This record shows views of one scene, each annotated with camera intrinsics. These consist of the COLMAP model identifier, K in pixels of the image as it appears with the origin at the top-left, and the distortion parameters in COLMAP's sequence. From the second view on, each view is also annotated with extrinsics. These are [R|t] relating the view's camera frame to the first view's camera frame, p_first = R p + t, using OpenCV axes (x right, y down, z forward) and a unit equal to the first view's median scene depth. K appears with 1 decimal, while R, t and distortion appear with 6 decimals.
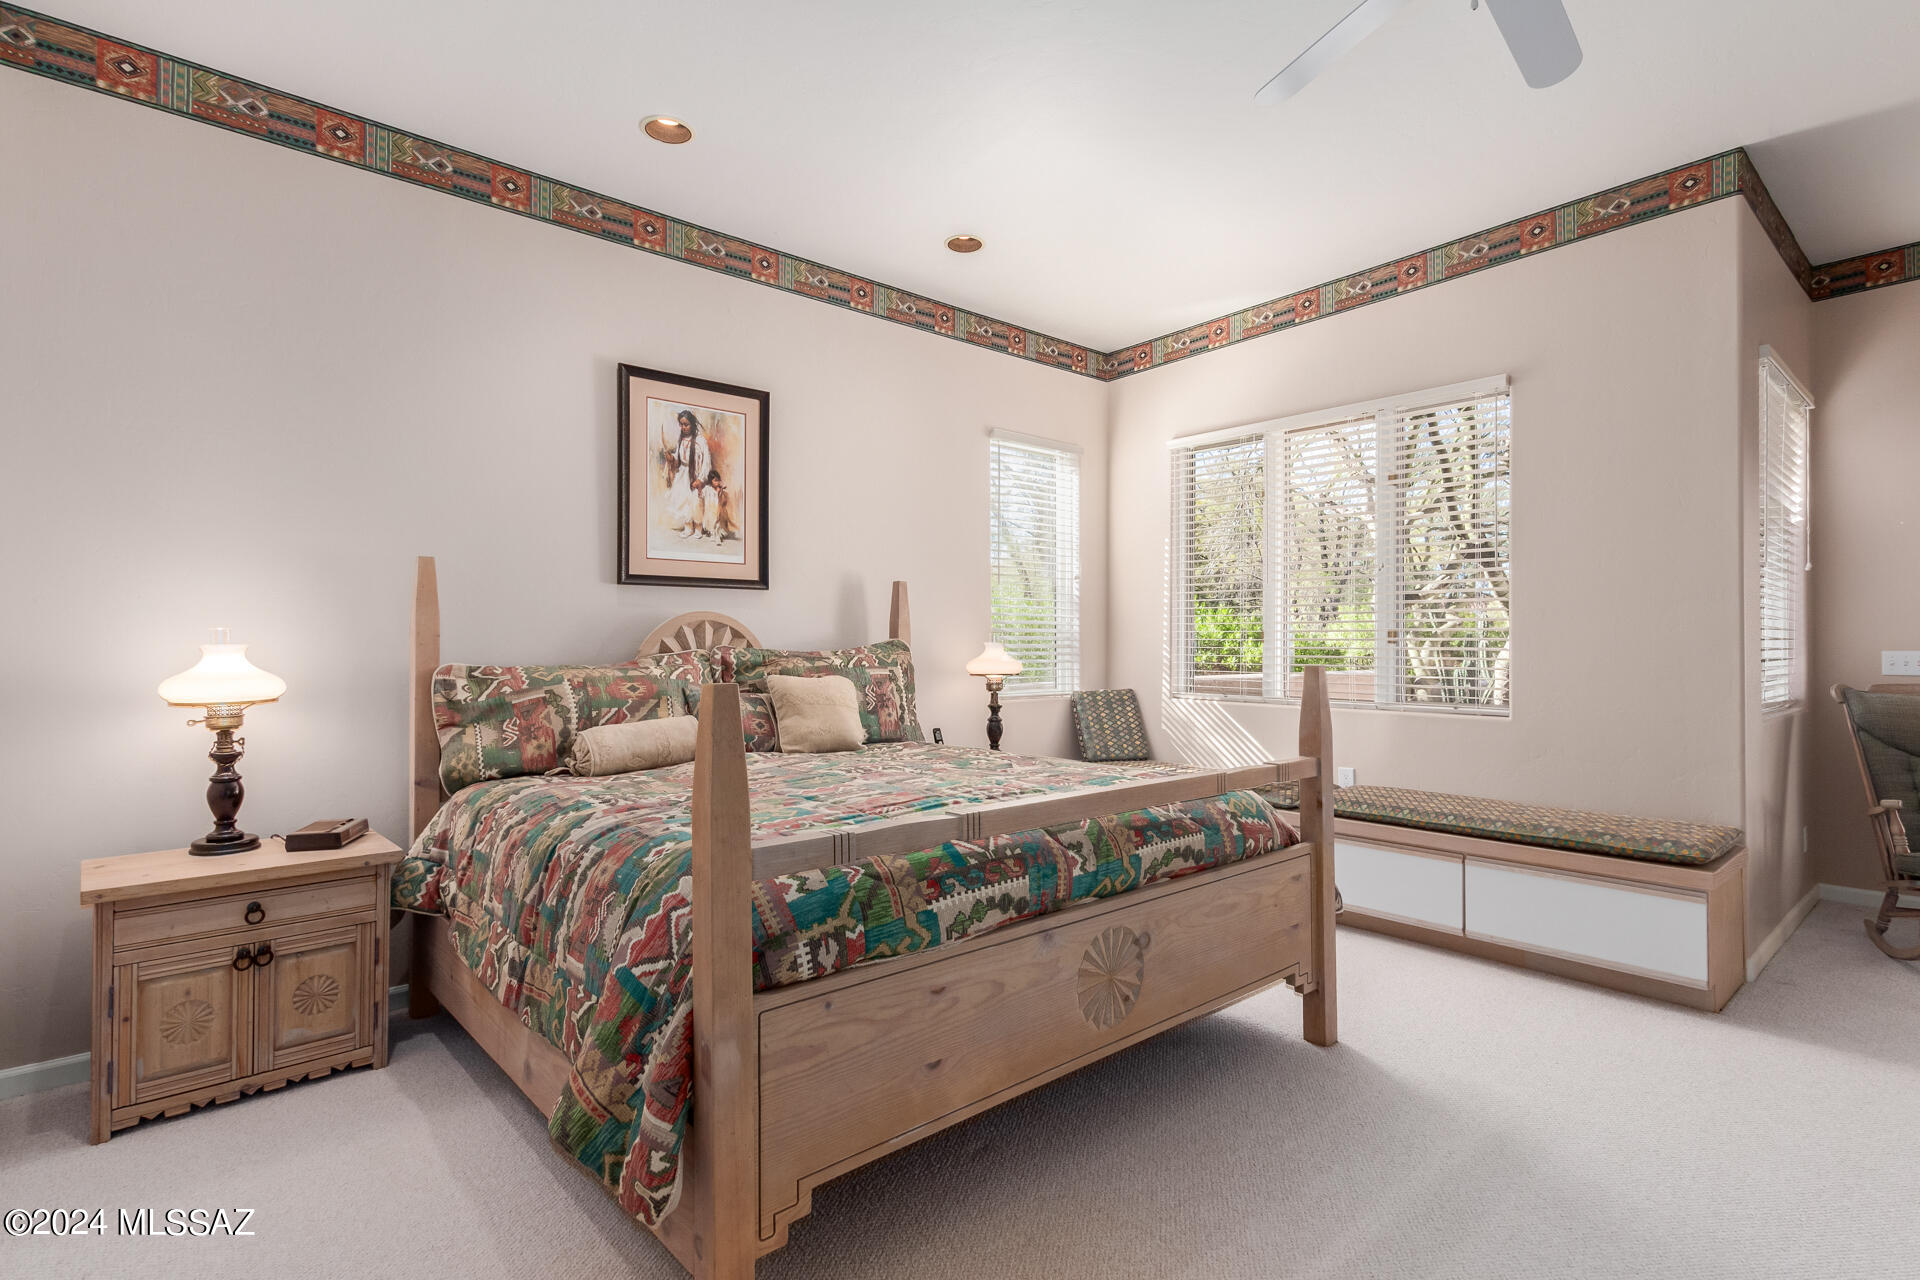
lens RADIAL K [[956.4, 0, 960.0], [0, 956.4, 640.0], [0, 0, 1]] dist [0.020147, 0.000351]
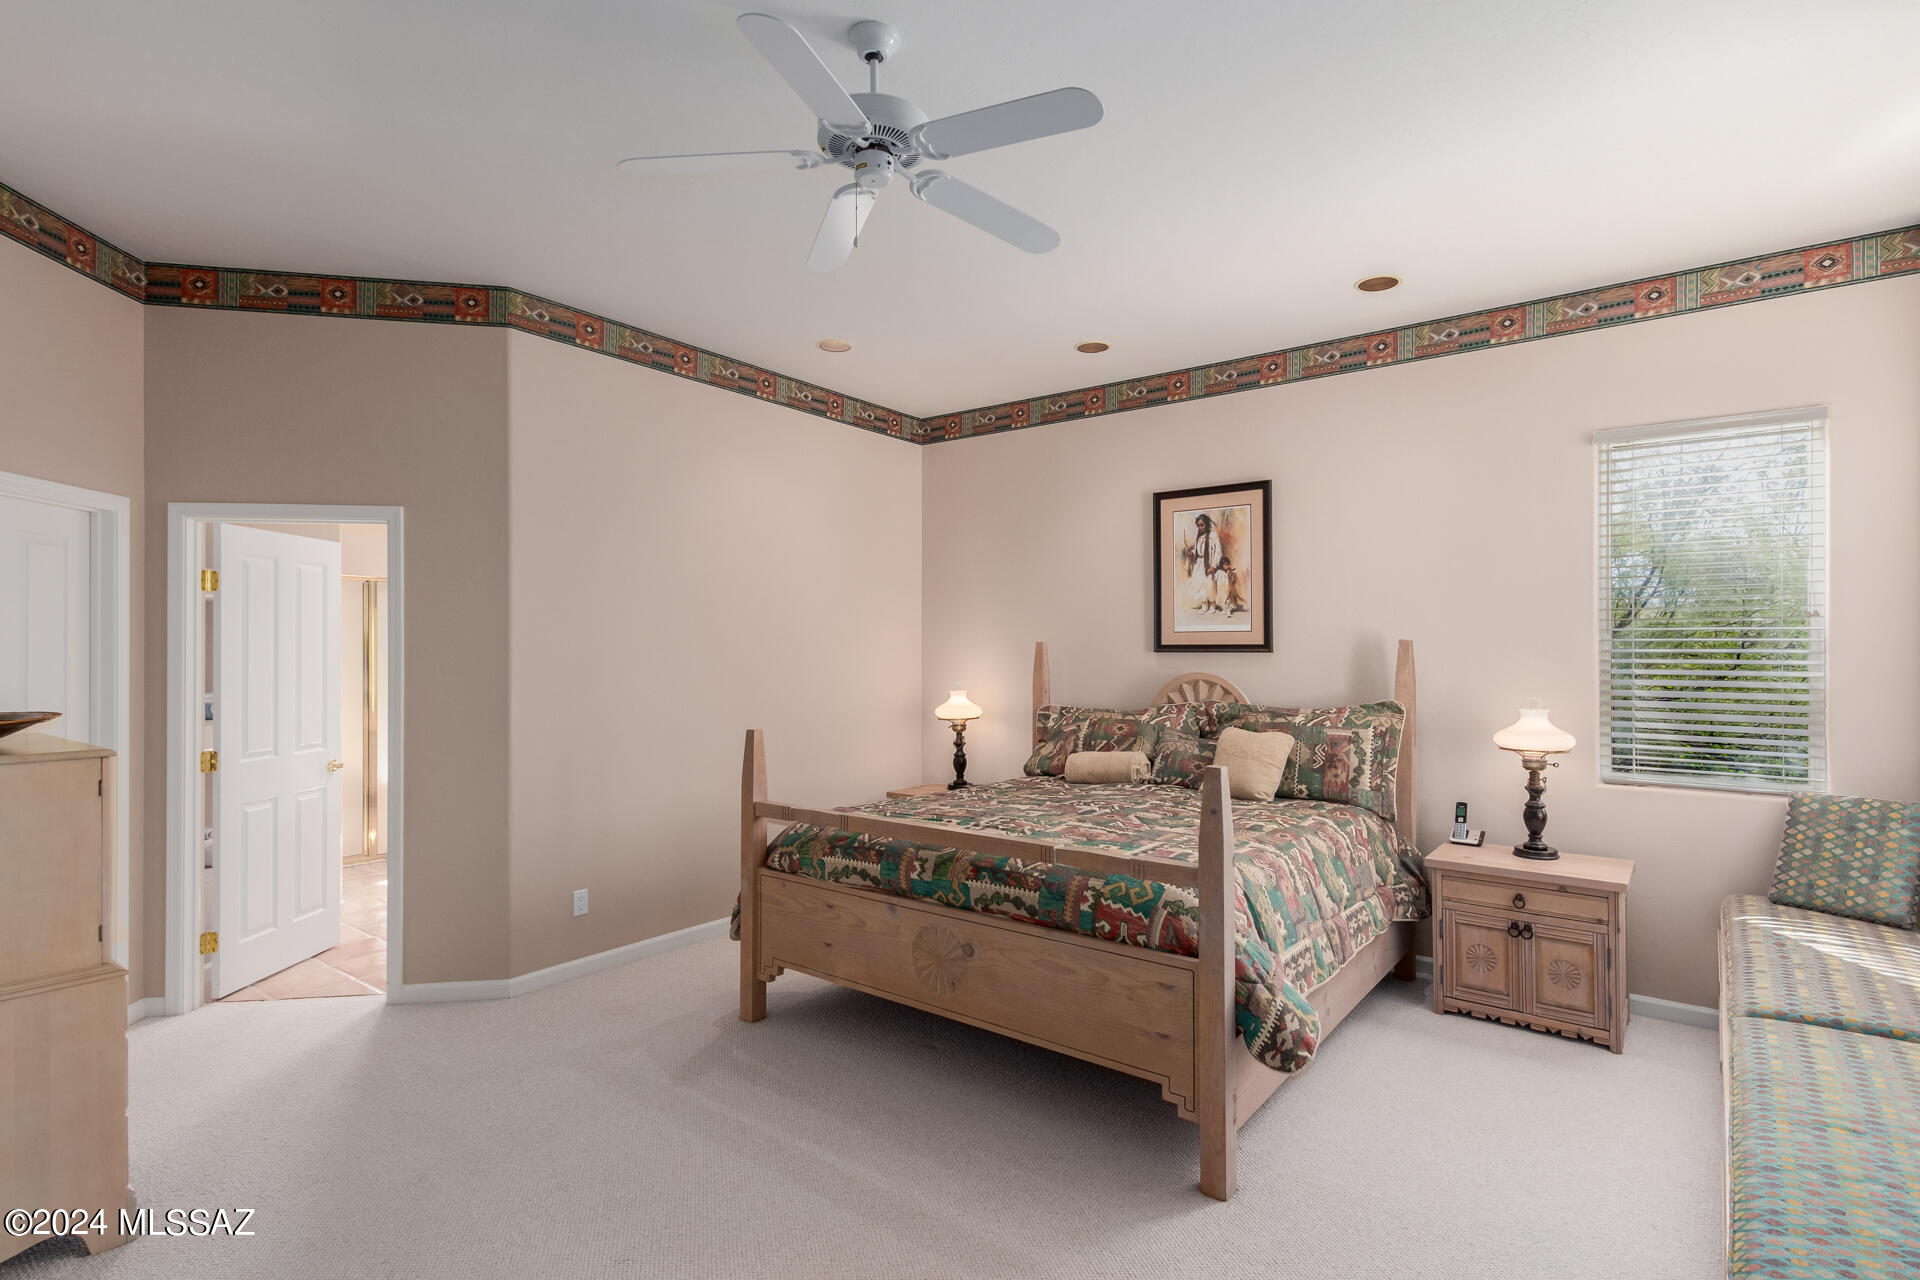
lens RADIAL K [[925.0, 0, 961.9], [0, 925.0, 667.8], [0, 0, 1]] dist [0.000533, 0.000057]
pose [[0.187952, 0.020073, -0.981973, 0.869128], [0.003068, 0.999774, 0.021024, -0.062263], [0.982173, -0.006964, 0.187848, 0.456191]]
